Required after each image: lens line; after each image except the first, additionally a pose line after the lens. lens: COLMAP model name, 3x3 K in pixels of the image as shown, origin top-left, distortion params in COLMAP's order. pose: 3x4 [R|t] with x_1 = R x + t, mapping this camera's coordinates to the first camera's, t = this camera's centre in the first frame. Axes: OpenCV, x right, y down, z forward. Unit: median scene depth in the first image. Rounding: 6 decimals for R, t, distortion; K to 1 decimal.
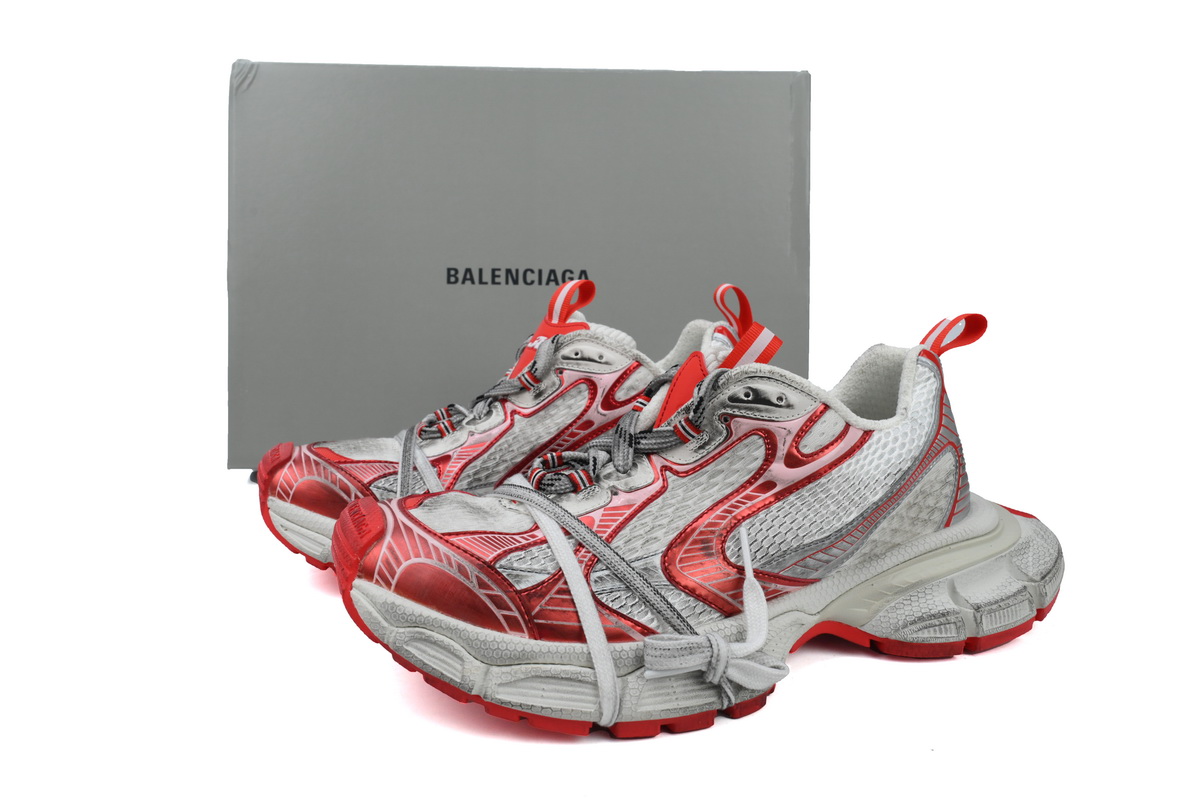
lens RADIAL K [[1046.9, 0, 600.0], [0, 1046.9, 400.0], [0, 0, 1]] dist [0.064894, -0.006611]
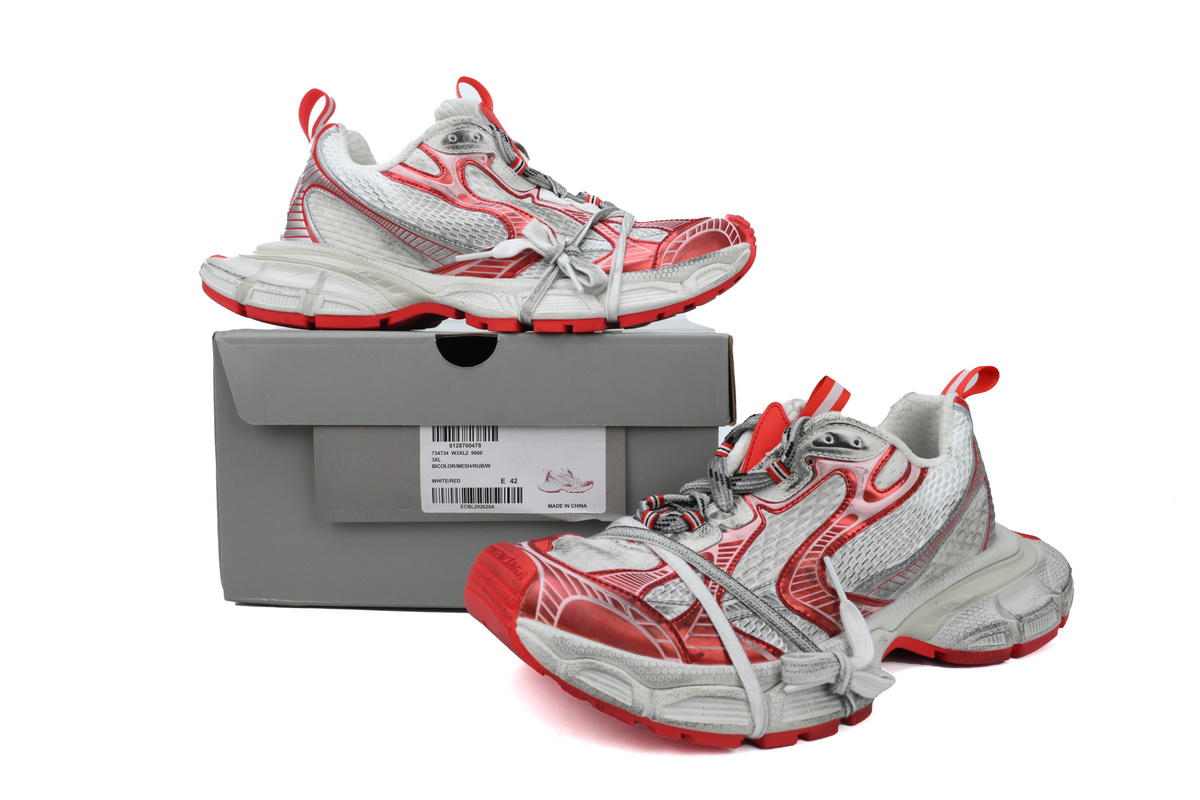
lens RADIAL K [[1046.9, 0, 600.0], [0, 1046.9, 400.0], [0, 0, 1]] dist [0.064894, -0.006611]
pose [[0.985797, -0.018384, 0.166934, -0.300107], [0.025803, 0.998768, -0.042383, -0.005844], [-0.165949, 0.046089, 0.985057, -0.085304]]
